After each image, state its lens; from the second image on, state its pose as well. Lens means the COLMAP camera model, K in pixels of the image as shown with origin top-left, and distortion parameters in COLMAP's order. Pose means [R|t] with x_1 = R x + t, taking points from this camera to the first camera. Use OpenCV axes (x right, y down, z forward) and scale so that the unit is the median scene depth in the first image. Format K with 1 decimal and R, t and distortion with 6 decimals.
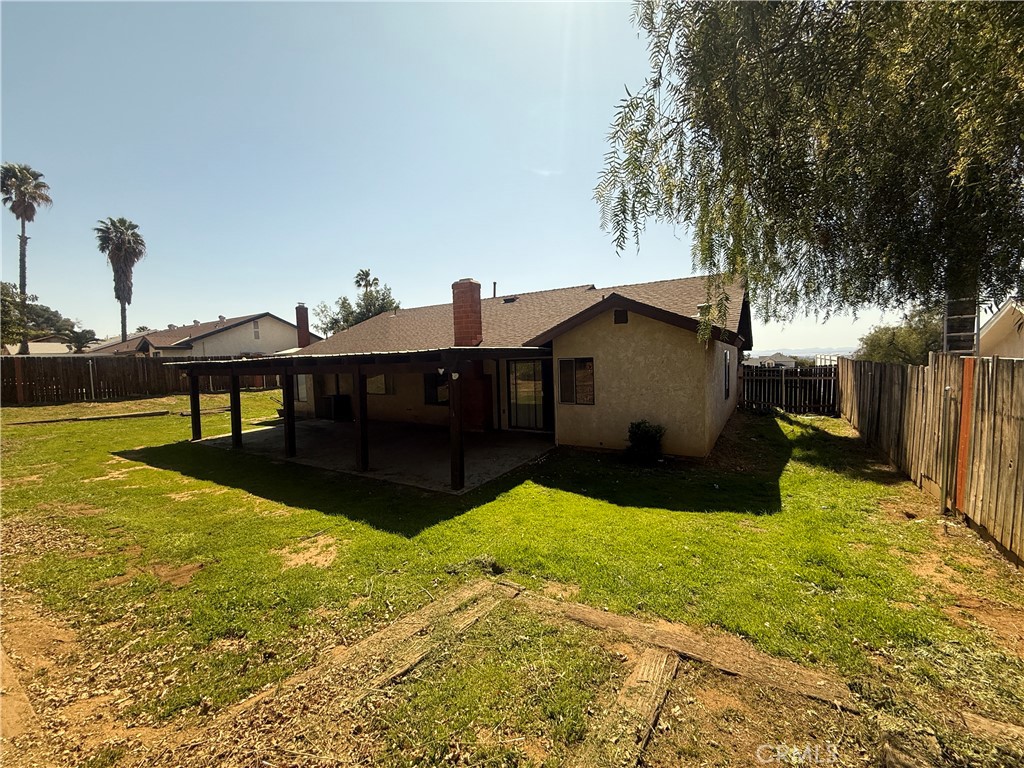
lens RADIAL K [[408.4, 0, 512.7], [0, 408.4, 385.7], [0, 0, 1]] dist [-0.001341, 0.000078]
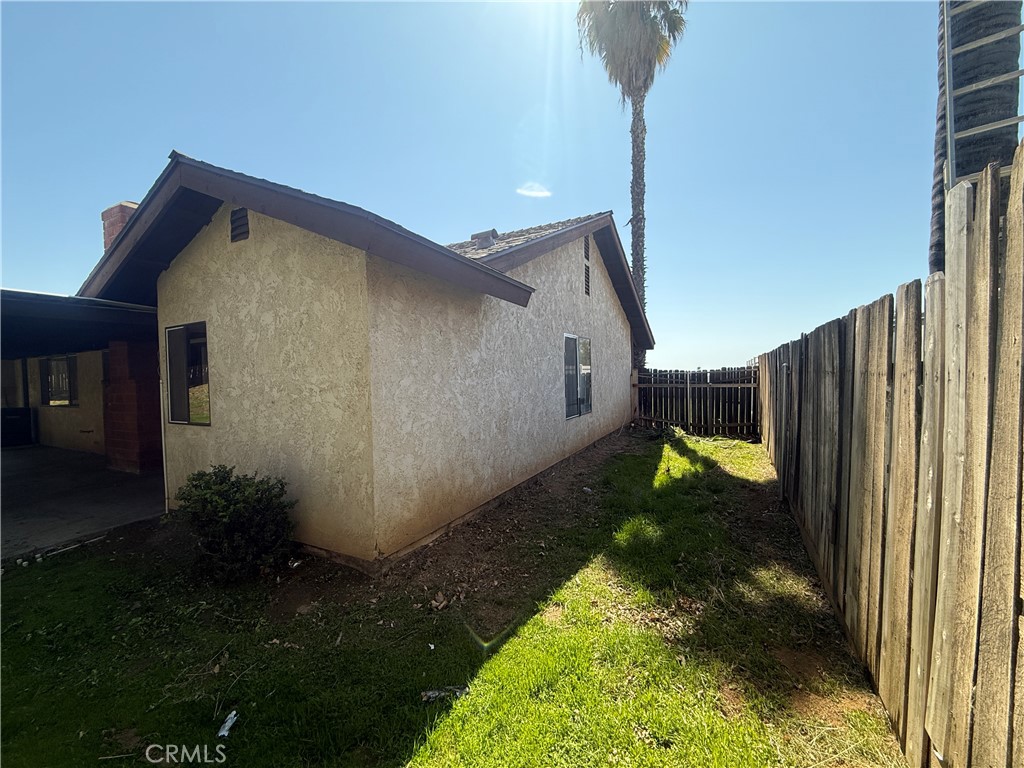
lens RADIAL K [[408.4, 0, 511.4], [0, 408.4, 387.8], [0, 0, 1]] dist [-0.001341, 0.000078]
pose [[0.996958, 0.006399, 0.077672, 0.446583], [-0.003630, 0.999354, -0.035742, 0.017766], [-0.077851, 0.035352, 0.996338, 0.466133]]
